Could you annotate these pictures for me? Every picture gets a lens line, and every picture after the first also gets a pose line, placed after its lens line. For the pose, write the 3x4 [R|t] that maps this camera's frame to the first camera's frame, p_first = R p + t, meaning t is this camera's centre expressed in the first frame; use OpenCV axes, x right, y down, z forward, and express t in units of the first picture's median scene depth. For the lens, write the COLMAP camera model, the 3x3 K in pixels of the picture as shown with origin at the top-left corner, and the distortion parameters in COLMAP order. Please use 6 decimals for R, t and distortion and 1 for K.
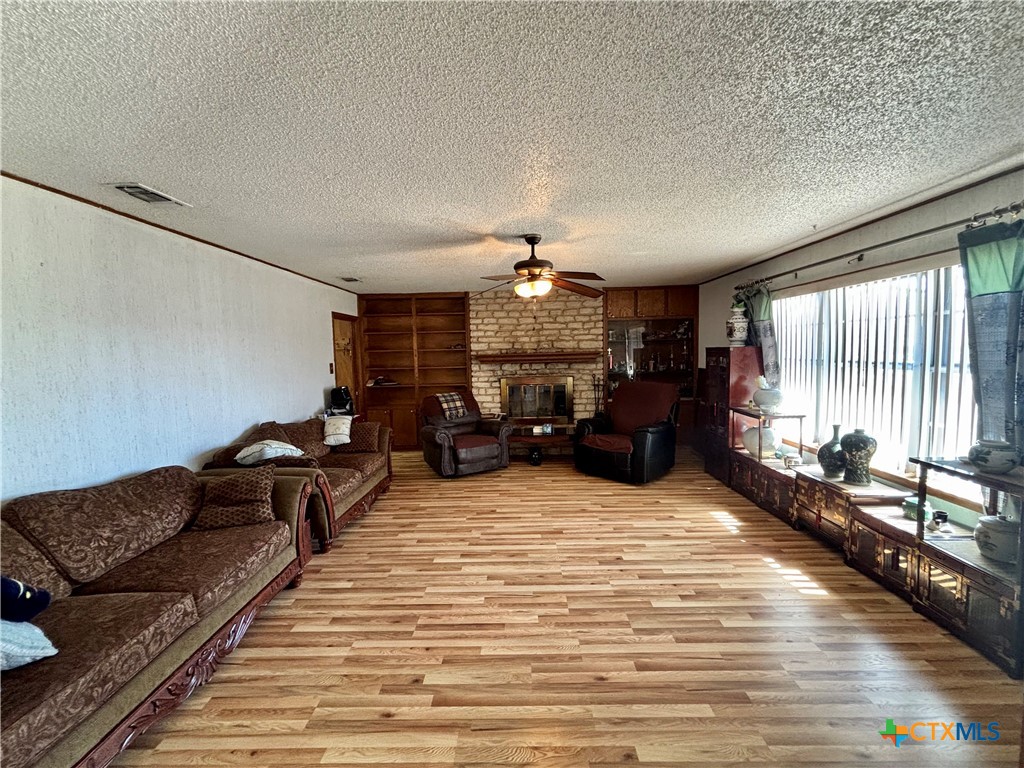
lens RADIAL K [[432.3, 0, 510.5], [0, 432.3, 384.3], [0, 0, 1]] dist [0.002122, 0.000061]
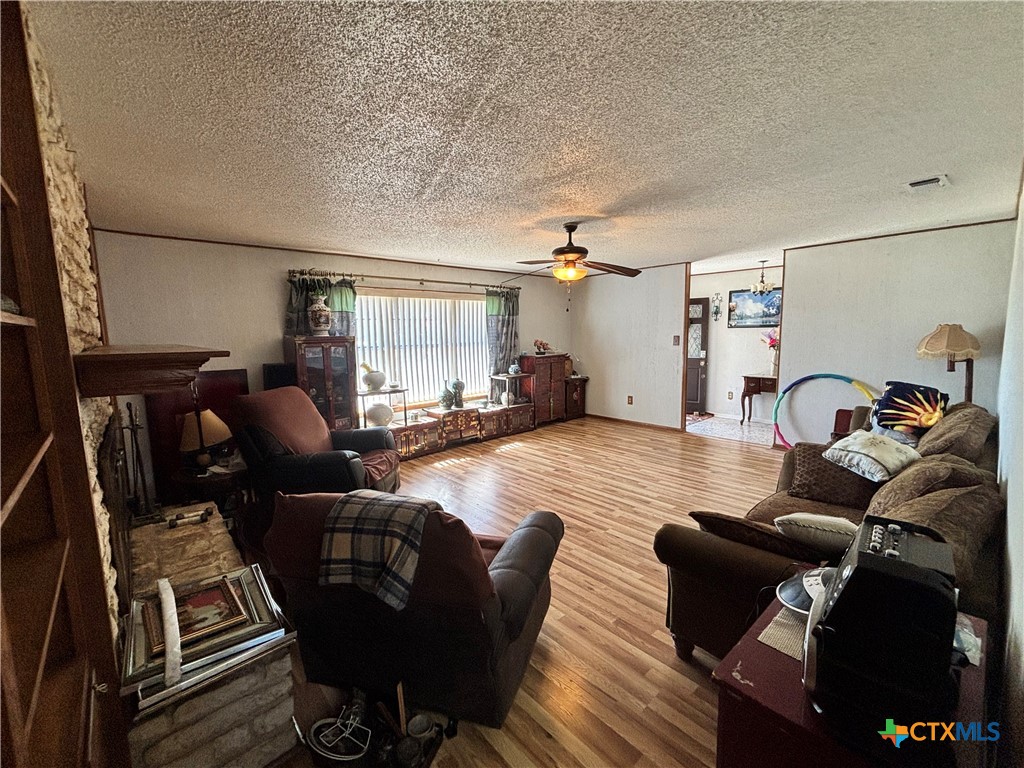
lens RADIAL K [[432.3, 0, 504.7], [0, 432.3, 382.4], [0, 0, 1]] dist [0.002122, 0.000061]
pose [[-0.684183, -0.044318, 0.727962, -0.709078], [0.095932, 0.984010, 0.150069, -0.141072], [-0.722973, 0.172510, -0.668992, 2.090862]]
